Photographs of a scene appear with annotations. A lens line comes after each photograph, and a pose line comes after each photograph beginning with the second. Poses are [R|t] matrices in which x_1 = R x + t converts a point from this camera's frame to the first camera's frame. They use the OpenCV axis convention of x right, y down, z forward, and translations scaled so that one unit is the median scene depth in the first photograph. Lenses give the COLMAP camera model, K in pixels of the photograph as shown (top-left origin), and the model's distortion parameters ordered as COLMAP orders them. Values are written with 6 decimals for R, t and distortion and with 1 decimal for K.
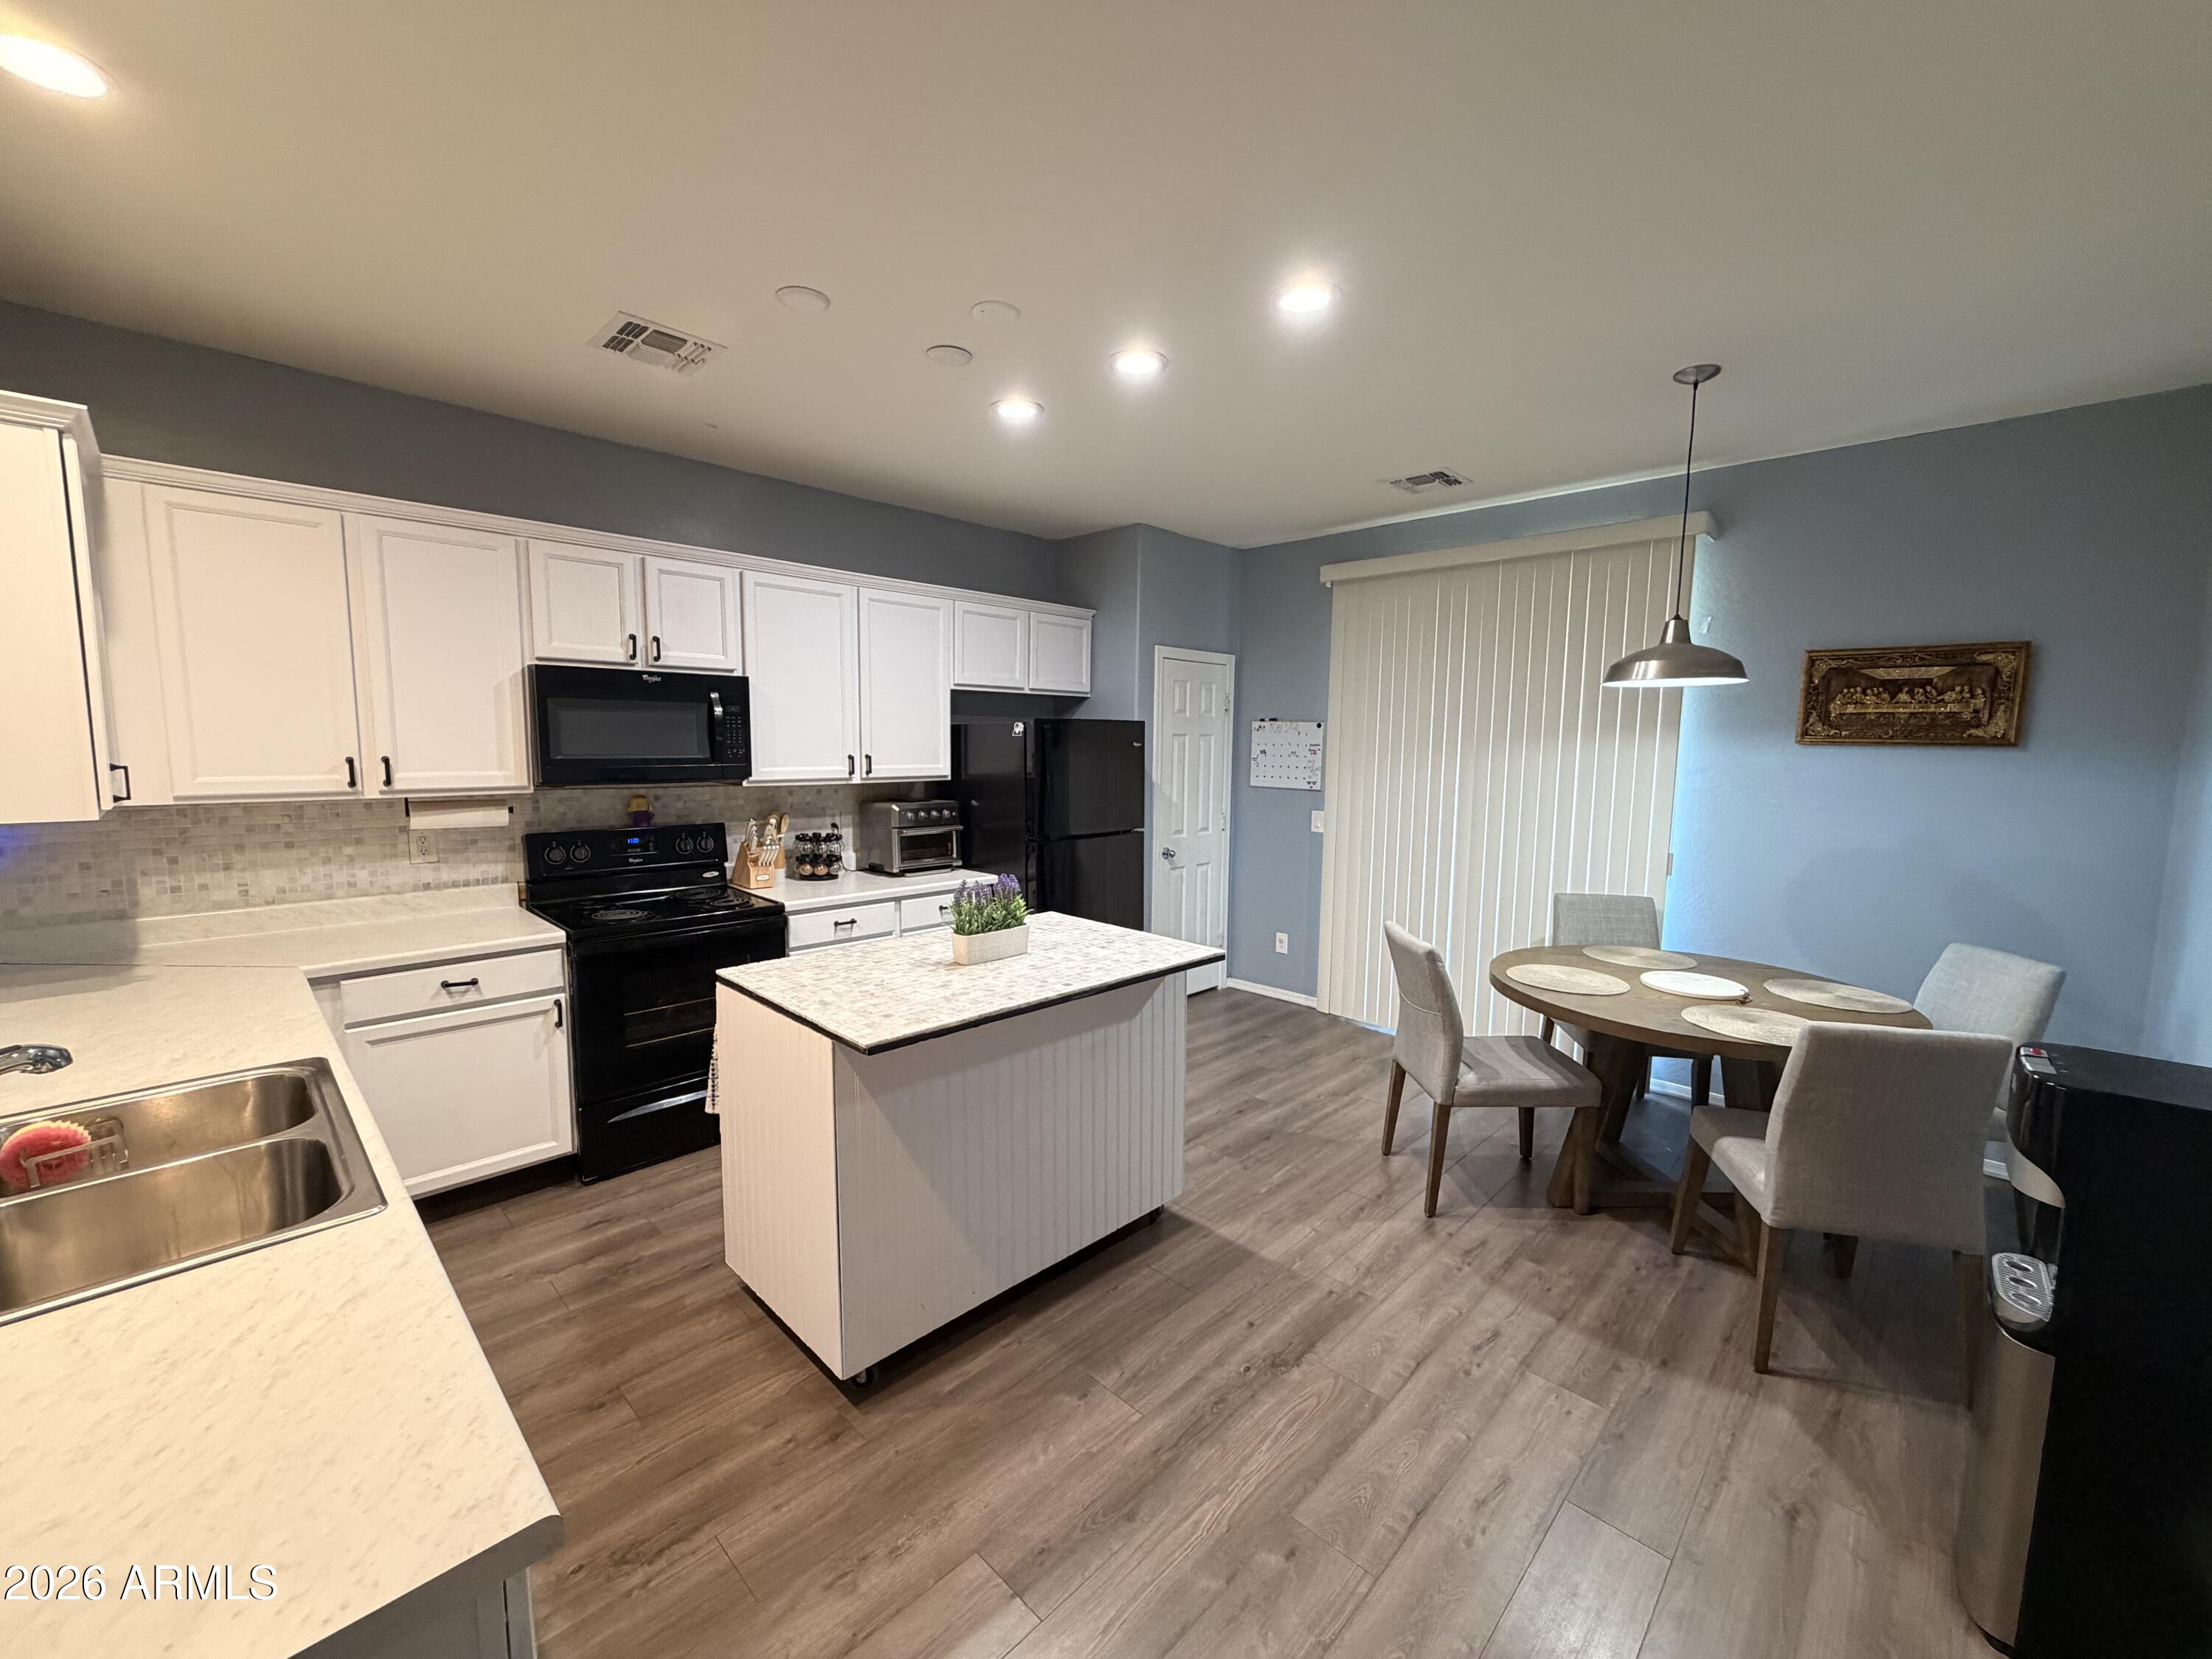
lens RADIAL K [[886.8, 0, 1107.8], [0, 886.8, 826.6], [0, 0, 1]] dist [0.004391, 0.000274]
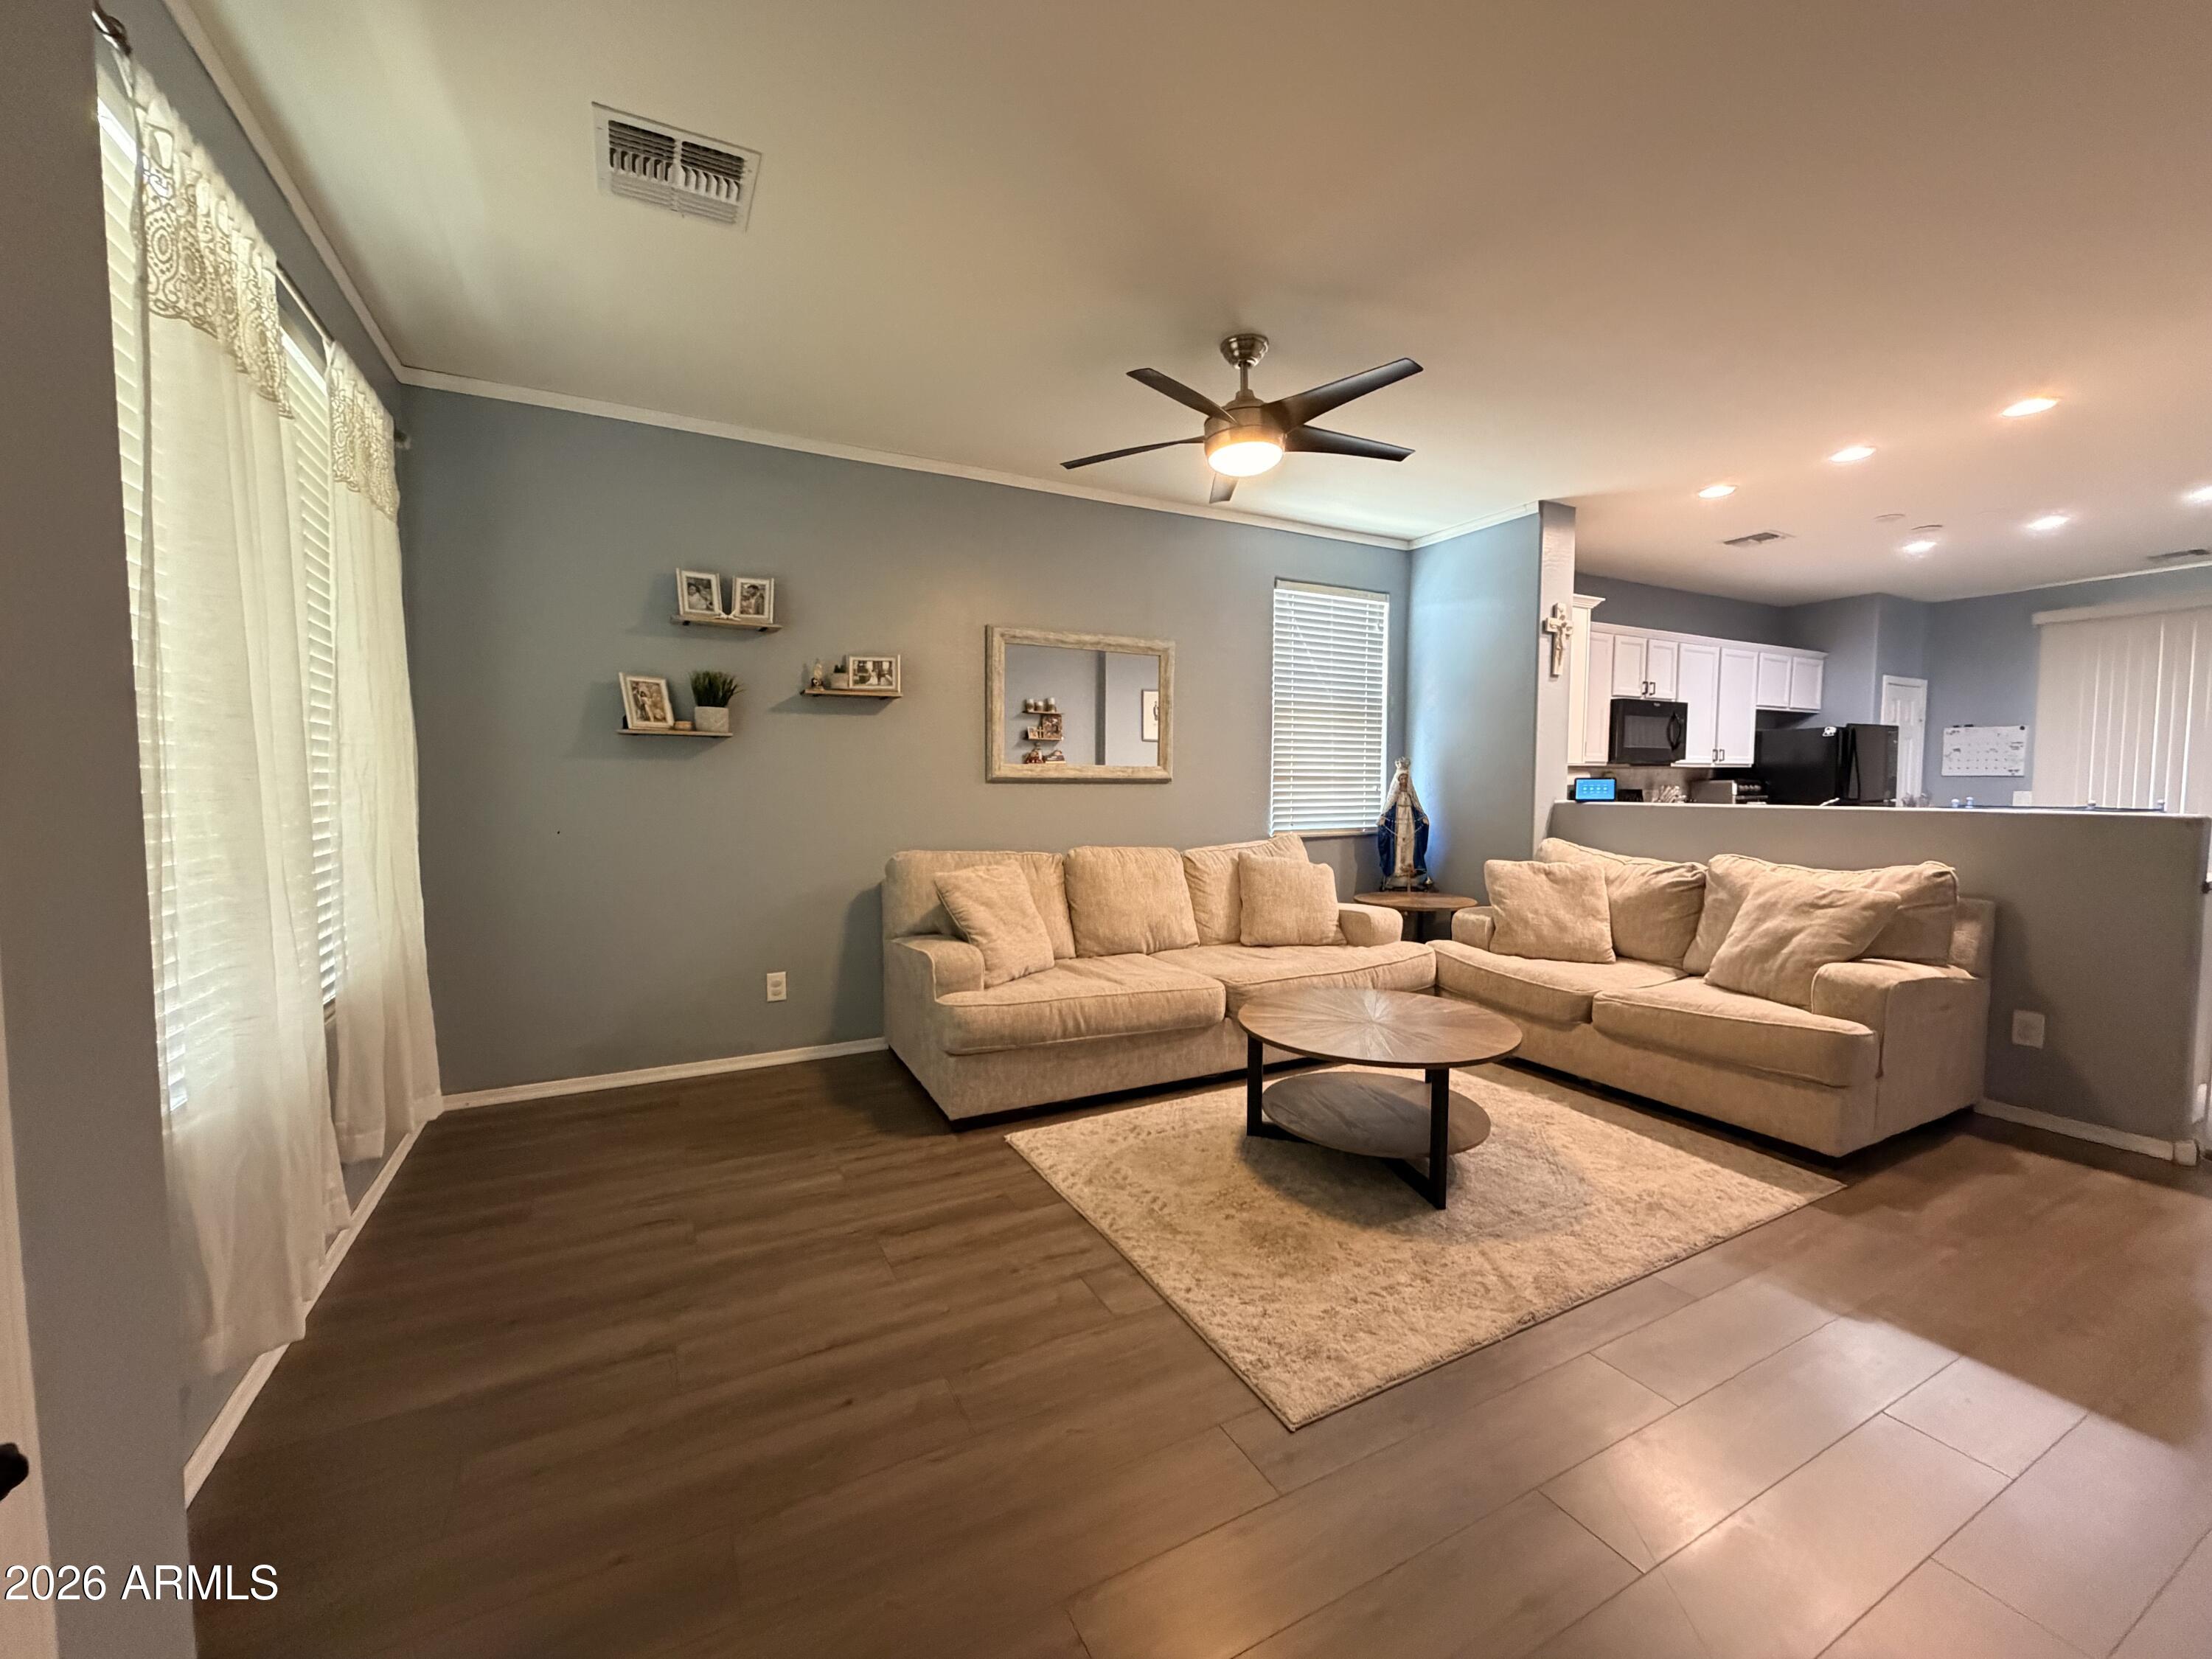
lens RADIAL K [[886.8, 0, 1092.9], [0, 886.8, 834.1], [0, 0, 1]] dist [0.004391, 0.000274]
pose [[0.950511, 0.010794, -0.310504, -0.975733], [-0.021905, 0.999237, -0.032320, 0.173971], [0.309919, 0.037522, 0.950022, -1.031415]]
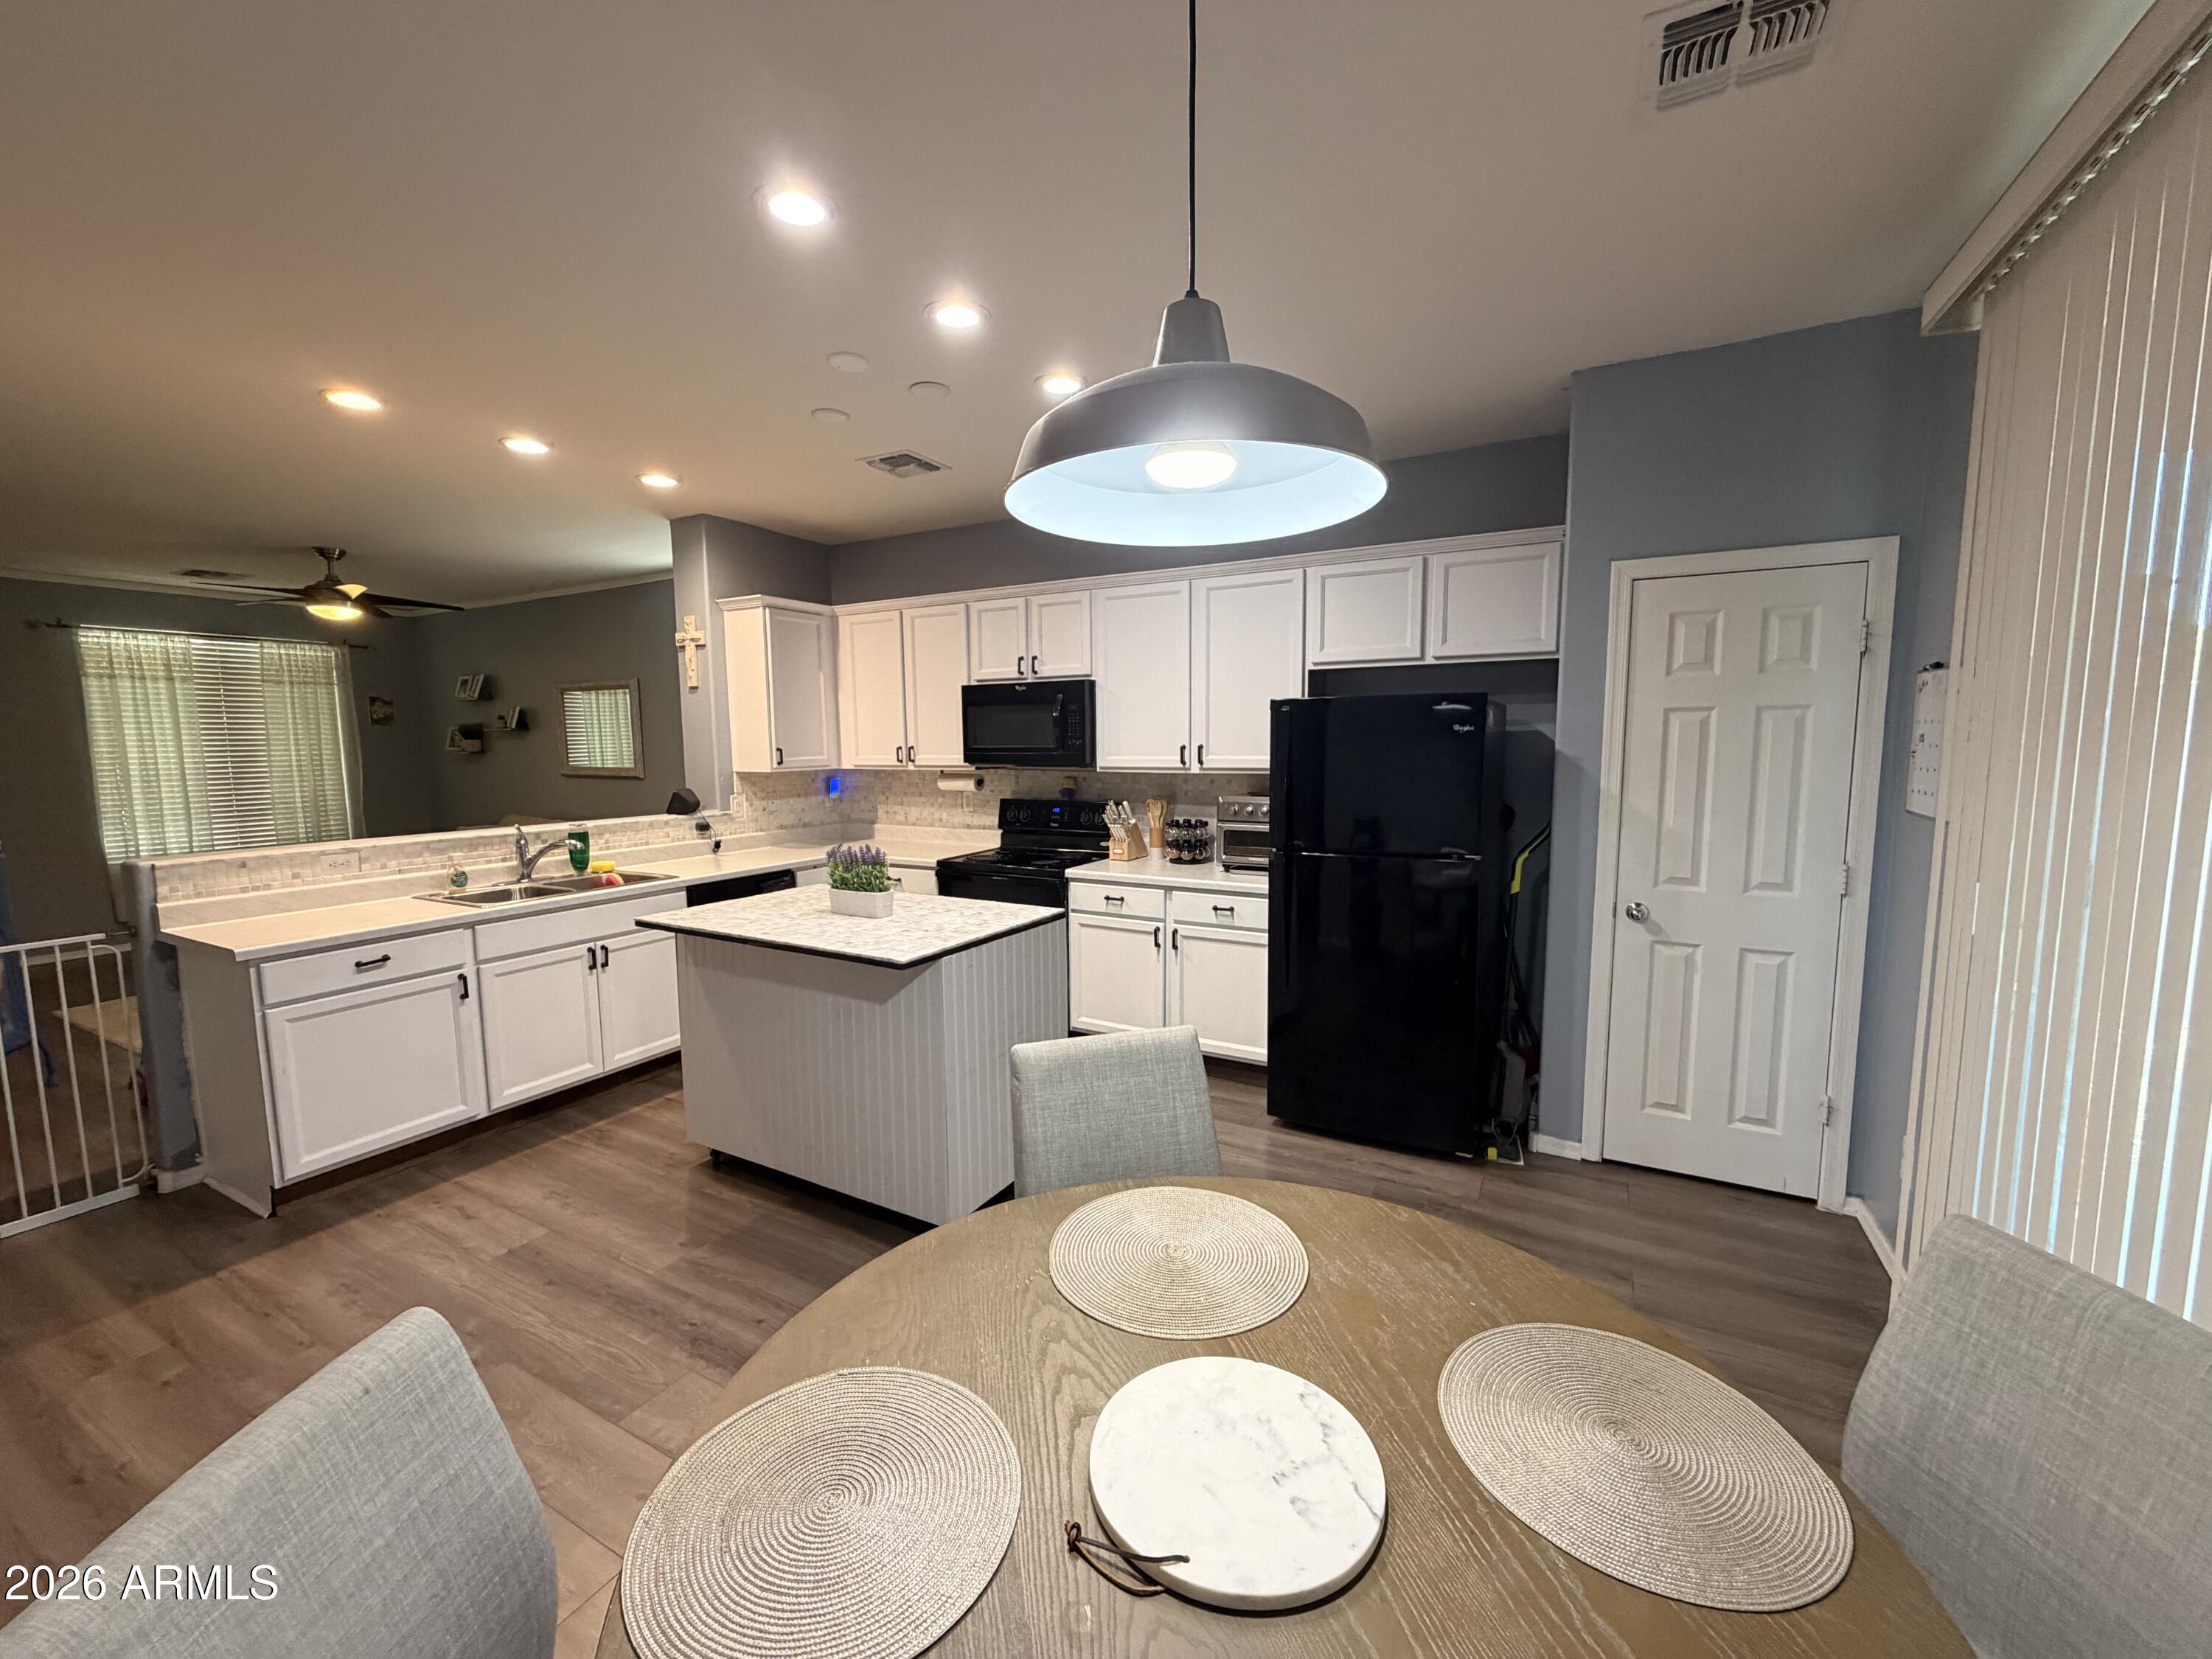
lens RADIAL K [[886.8, 0, 1088.7], [0, 886.8, 829.5], [0, 0, 1]] dist [0.004391, 0.000274]
pose [[0.251156, 0.085265, -0.964184, 0.761963], [-0.083419, 0.994313, 0.066200, -0.047110], [0.964345, 0.063805, 0.256840, 0.706291]]
